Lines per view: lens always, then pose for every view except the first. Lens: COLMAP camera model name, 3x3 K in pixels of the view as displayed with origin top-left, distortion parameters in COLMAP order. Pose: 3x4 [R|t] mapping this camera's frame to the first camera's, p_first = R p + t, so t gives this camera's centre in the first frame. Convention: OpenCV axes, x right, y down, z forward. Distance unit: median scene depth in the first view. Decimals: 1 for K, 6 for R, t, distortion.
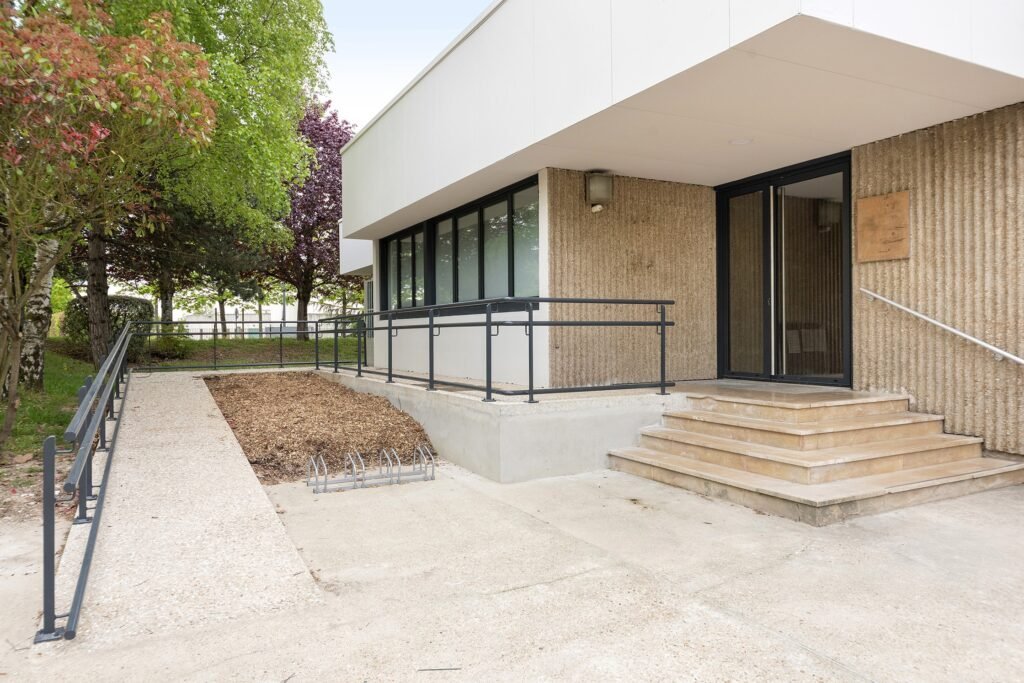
lens RADIAL K [[703.1, 0, 511.4], [0, 703.1, 338.1], [0, 0, 1]] dist [0.001084, 0.000542]
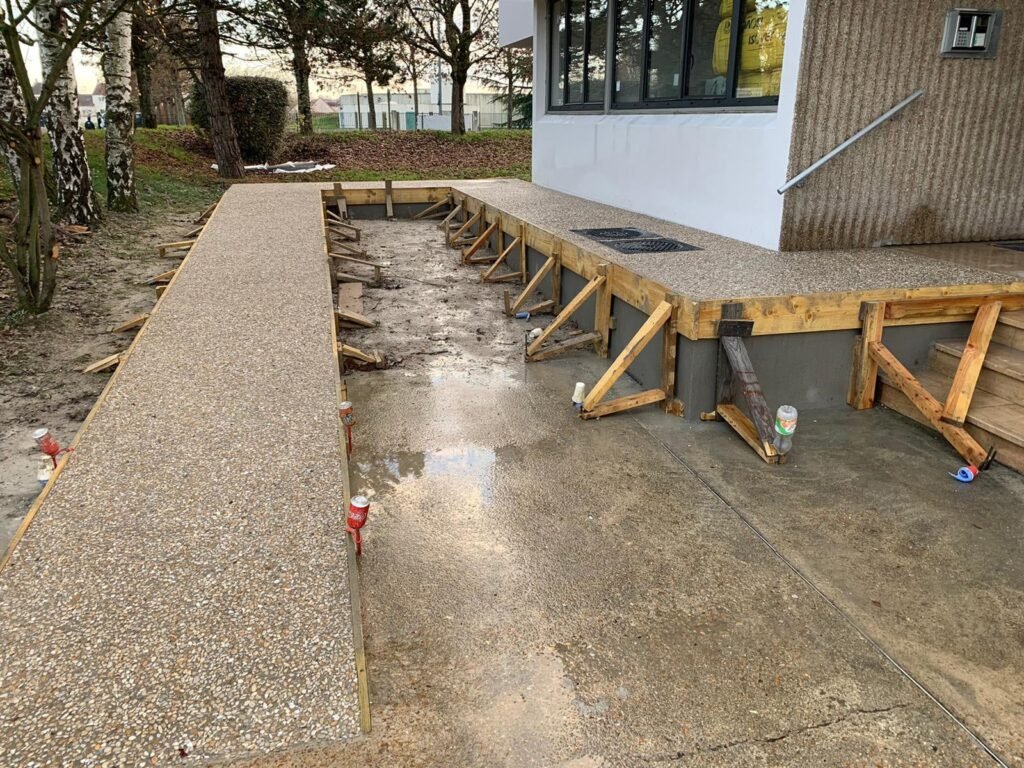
lens RADIAL K [[792.1, 0, 509.9], [0, 792.1, 382.7], [0, 0, 1]] dist [0.001142, 0.004018]
pose [[0.970180, 0.081813, -0.228161, -0.006616], [-0.005334, 0.948292, 0.317353, -0.031454], [0.242327, -0.306673, 0.920451, 0.181002]]
